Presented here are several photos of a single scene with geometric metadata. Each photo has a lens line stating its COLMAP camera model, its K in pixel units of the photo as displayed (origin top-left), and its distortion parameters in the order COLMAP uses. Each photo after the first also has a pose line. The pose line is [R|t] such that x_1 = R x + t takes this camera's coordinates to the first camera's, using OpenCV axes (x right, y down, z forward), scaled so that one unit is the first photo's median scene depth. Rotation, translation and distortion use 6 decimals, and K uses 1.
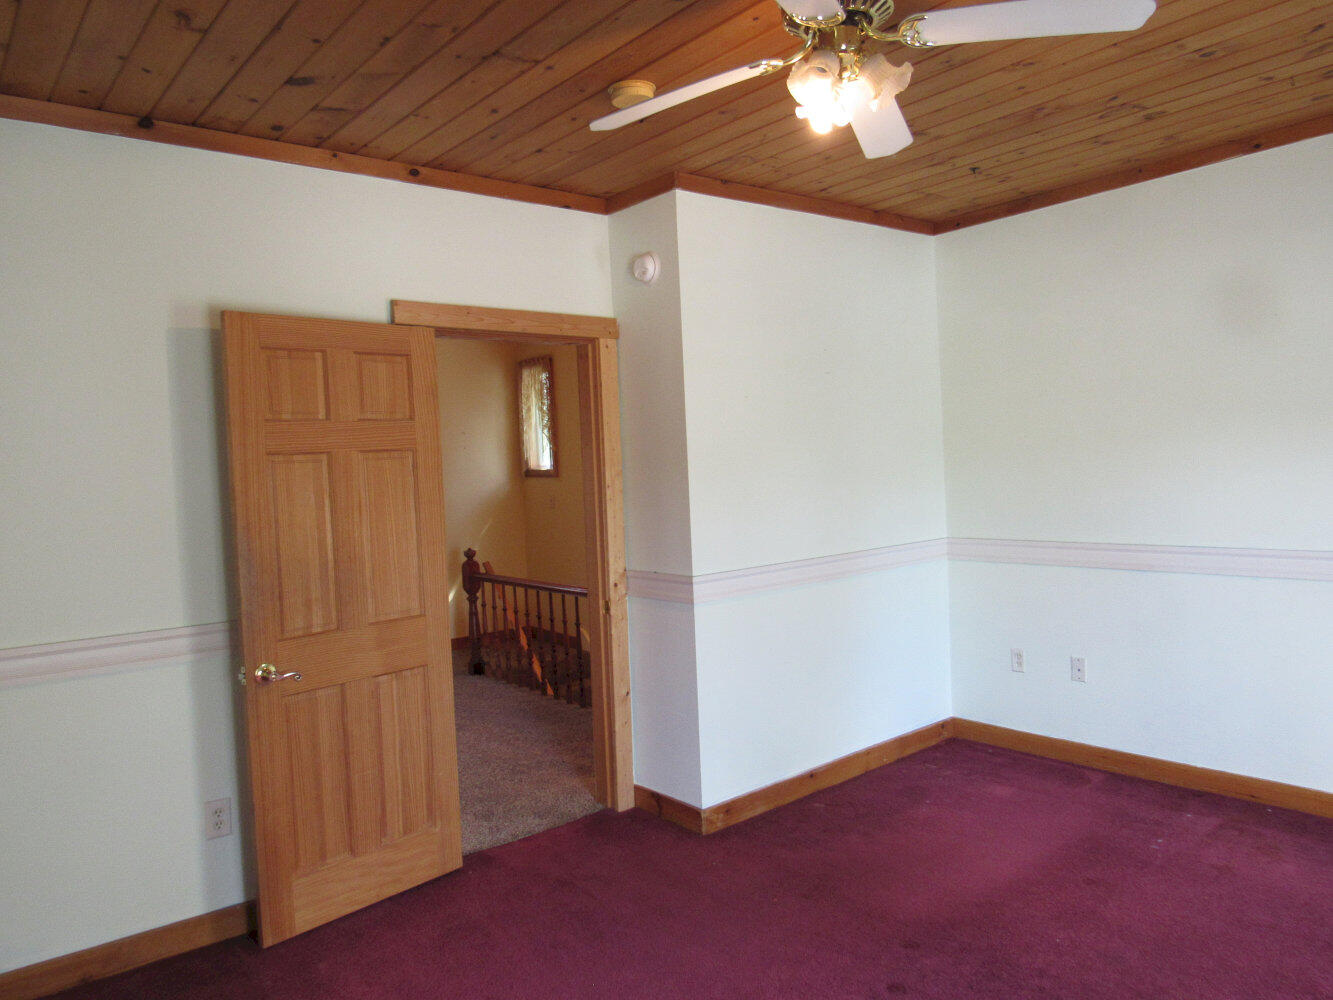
lens RADIAL K [[952.3, 0, 657.3], [0, 952.3, 496.1], [0, 0, 1]] dist [-0.037841, 0.015151]
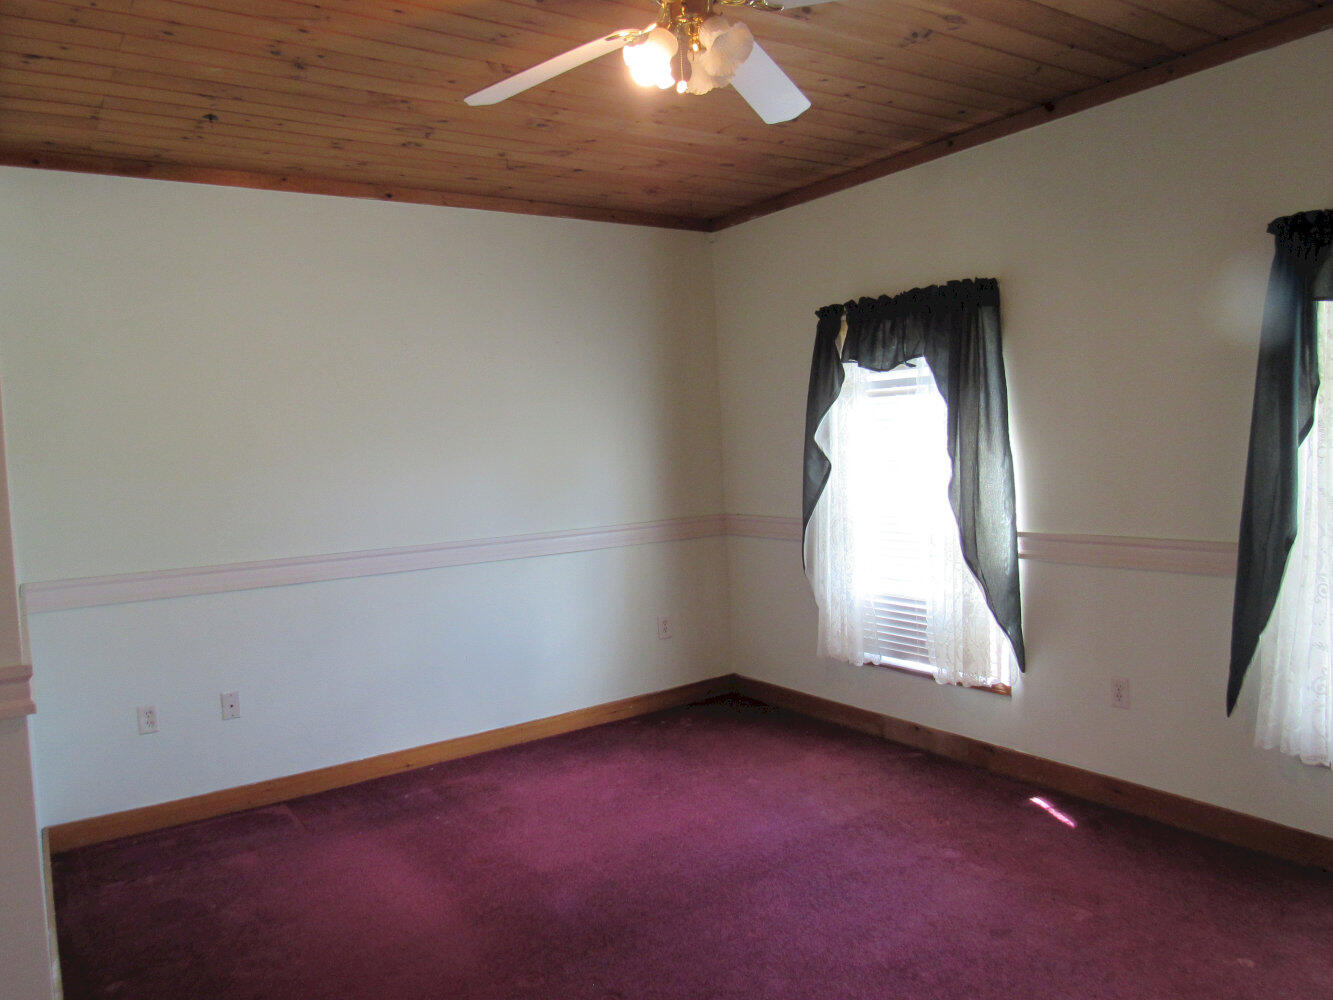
lens RADIAL K [[952.3, 0, 658.7], [0, 952.3, 499.2], [0, 0, 1]] dist [-0.037841, 0.015151]
pose [[0.081639, -0.017021, 0.996517, -0.465438], [0.075378, 0.997096, 0.010855, 0.009123], [-0.993807, 0.074230, 0.082685, 0.570504]]
